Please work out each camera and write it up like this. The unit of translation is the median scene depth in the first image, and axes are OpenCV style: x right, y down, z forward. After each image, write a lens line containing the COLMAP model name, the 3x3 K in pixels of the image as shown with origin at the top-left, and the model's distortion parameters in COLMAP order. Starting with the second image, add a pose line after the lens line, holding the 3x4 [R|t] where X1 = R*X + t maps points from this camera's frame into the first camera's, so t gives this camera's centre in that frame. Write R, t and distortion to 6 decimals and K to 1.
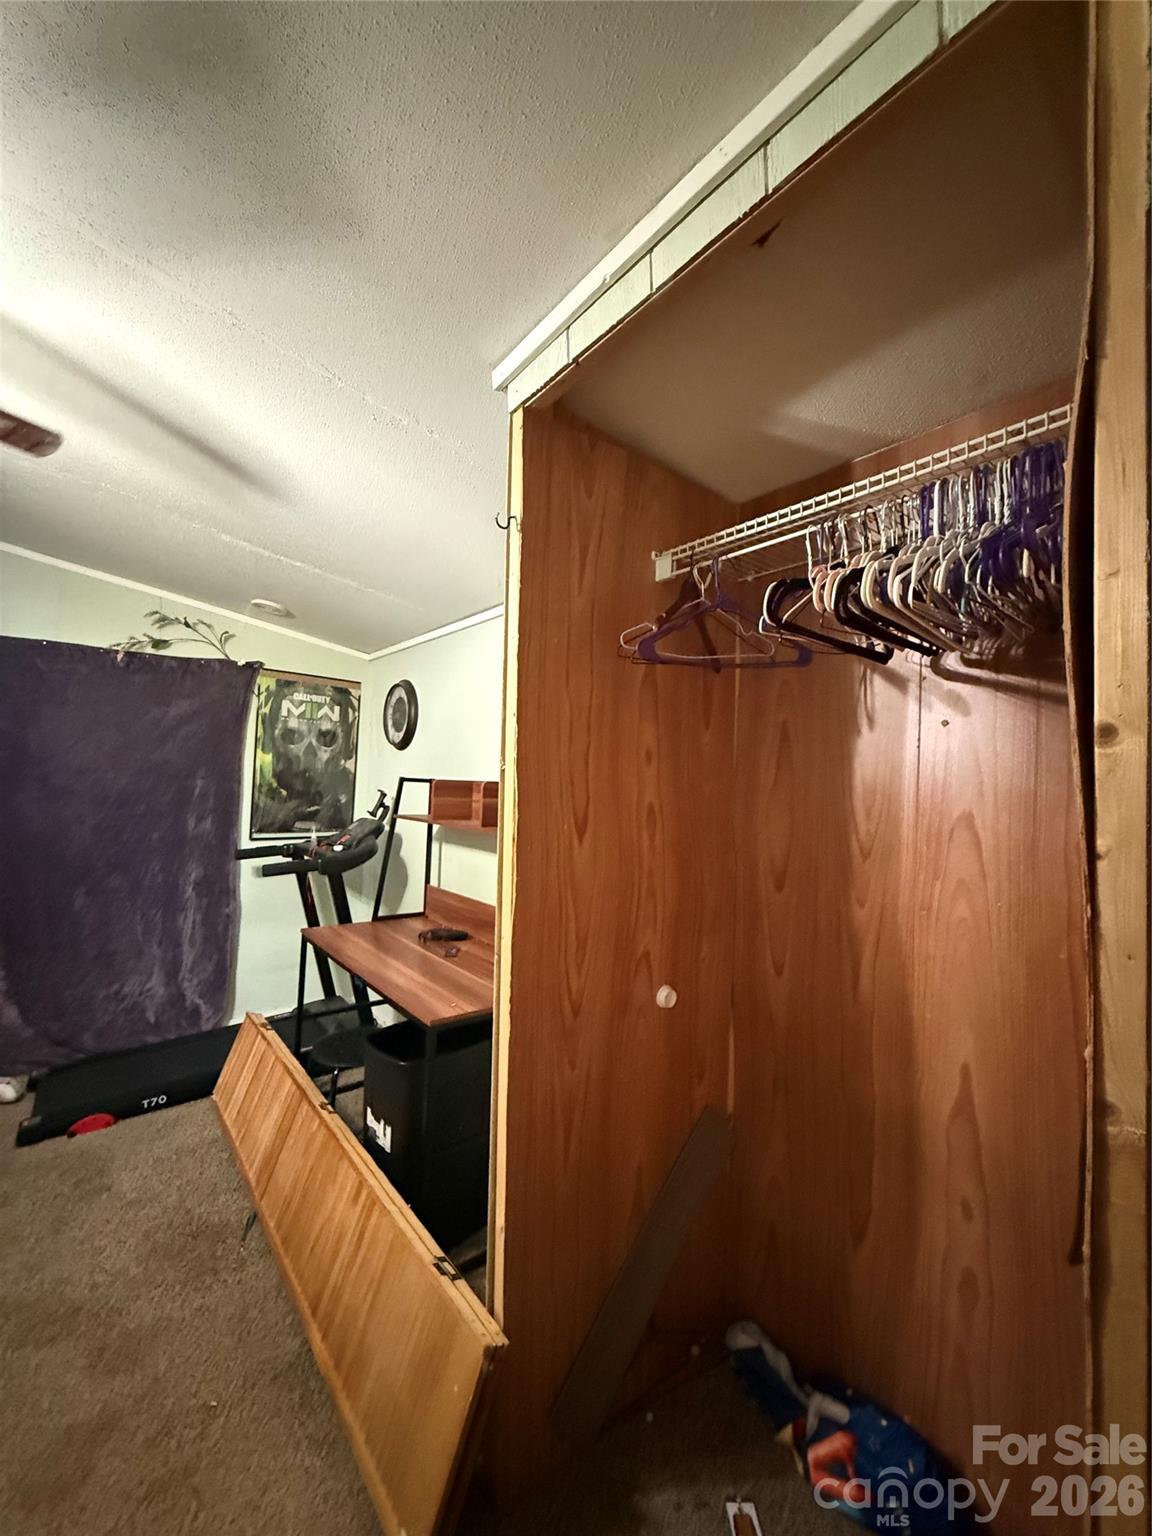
lens RADIAL K [[610.3, 0, 577.9], [0, 610.3, 768.1], [0, 0, 1]] dist [-0.000864, -0.000028]
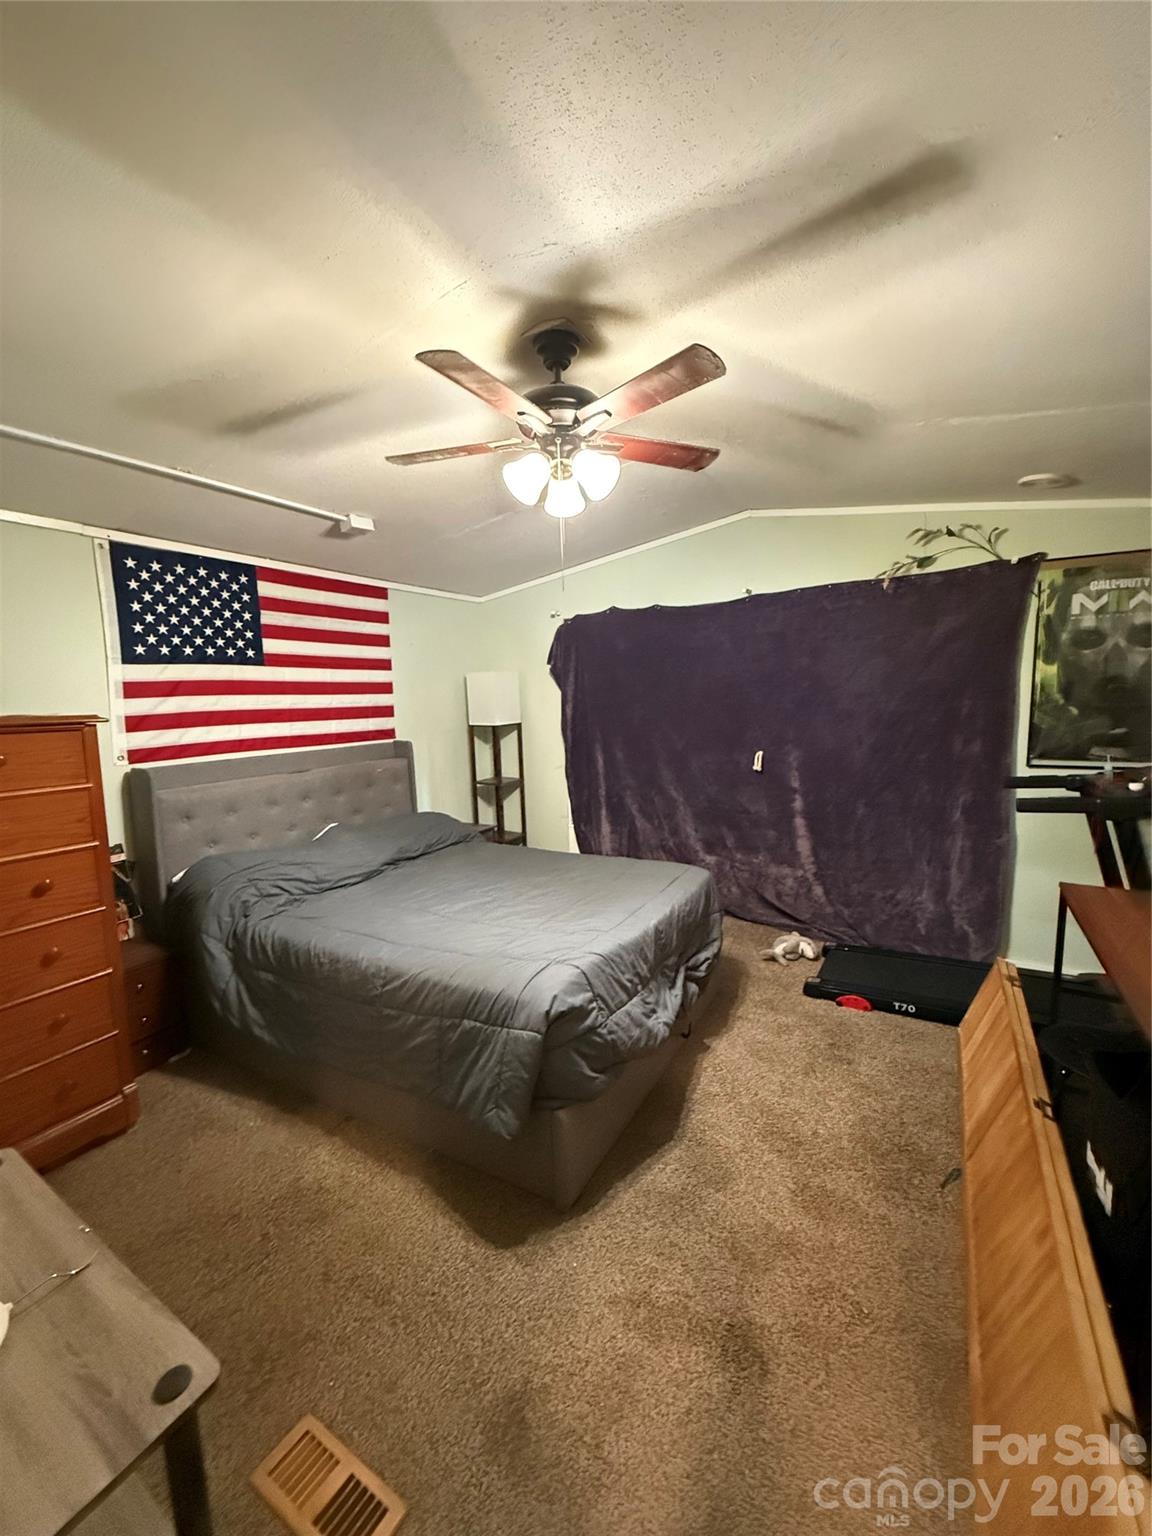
lens RADIAL K [[610.3, 0, 578.4], [0, 610.3, 766.7], [0, 0, 1]] dist [-0.000864, -0.000028]
pose [[0.340216, 0.066474, -0.937995, 0.064121], [0.060769, 0.993859, 0.092475, -0.001166], [0.938382, -0.088463, 0.334087, 0.121581]]
